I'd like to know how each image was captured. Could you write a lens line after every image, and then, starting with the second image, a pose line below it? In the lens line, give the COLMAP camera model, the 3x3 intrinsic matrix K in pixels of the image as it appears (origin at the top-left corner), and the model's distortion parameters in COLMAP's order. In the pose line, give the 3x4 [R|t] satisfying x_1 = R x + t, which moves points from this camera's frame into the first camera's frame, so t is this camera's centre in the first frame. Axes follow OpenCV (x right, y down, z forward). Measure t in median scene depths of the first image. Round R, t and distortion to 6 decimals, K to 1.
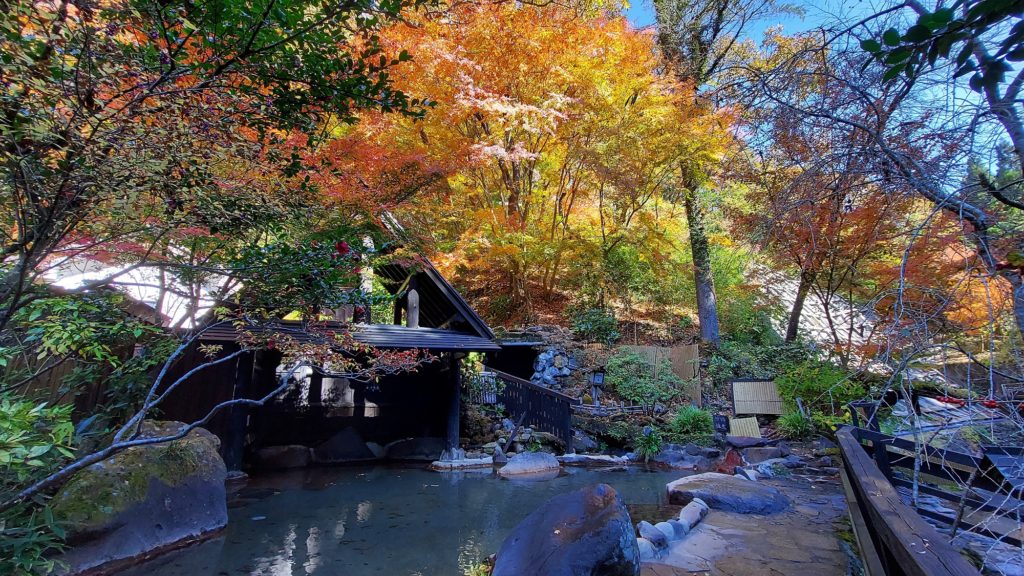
lens RADIAL K [[402.9, 0, 502.8], [0, 402.9, 295.7], [0, 0, 1]] dist [-0.016107, -0.000177]
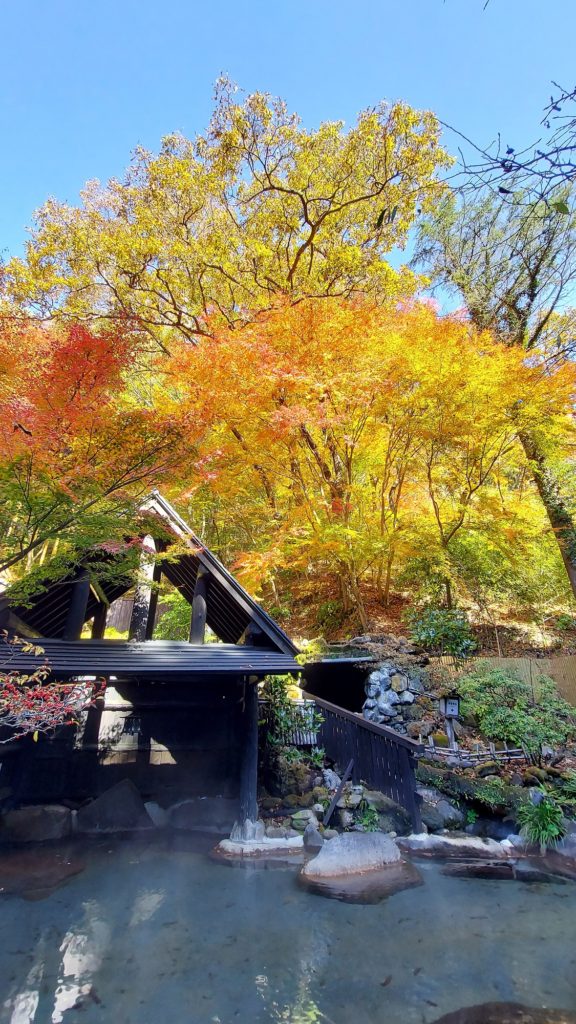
lens RADIAL K [[402.9, 0, 284.5], [0, 402.9, 505.6], [0, 0, 1]] dist [-0.016107, -0.000177]
pose [[0.986209, -0.083888, -0.142666, 0.077291], [0.046541, 0.967807, -0.247351, 0.017587], [0.158823, 0.237300, 0.958365, 0.181110]]
